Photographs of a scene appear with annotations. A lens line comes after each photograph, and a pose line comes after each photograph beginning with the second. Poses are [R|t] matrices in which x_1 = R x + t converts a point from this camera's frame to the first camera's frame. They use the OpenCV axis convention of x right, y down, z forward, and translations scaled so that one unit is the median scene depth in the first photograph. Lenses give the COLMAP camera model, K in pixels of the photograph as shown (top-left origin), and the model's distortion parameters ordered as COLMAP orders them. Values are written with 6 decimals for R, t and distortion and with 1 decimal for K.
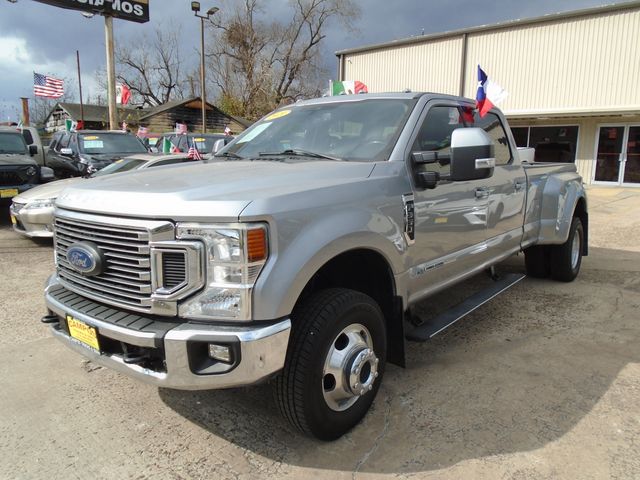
lens RADIAL K [[492.3, 0, 319.6], [0, 492.3, 239.7], [0, 0, 1]] dist [-0.013947, -0.007622]
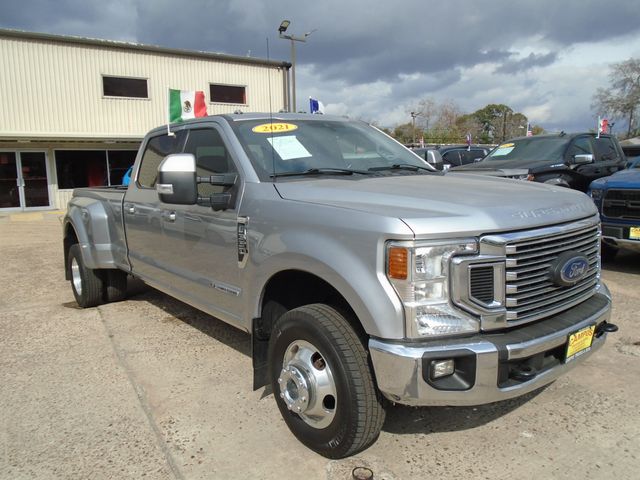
lens RADIAL K [[492.3, 0, 318.9], [0, 492.3, 243.8], [0, 0, 1]] dist [-0.013947, -0.007622]
pose [[0.220807, -0.152579, 0.963309, -0.814323], [0.198395, 0.974064, 0.108807, -0.116438], [-0.954926, 0.167090, 0.245350, 0.655104]]
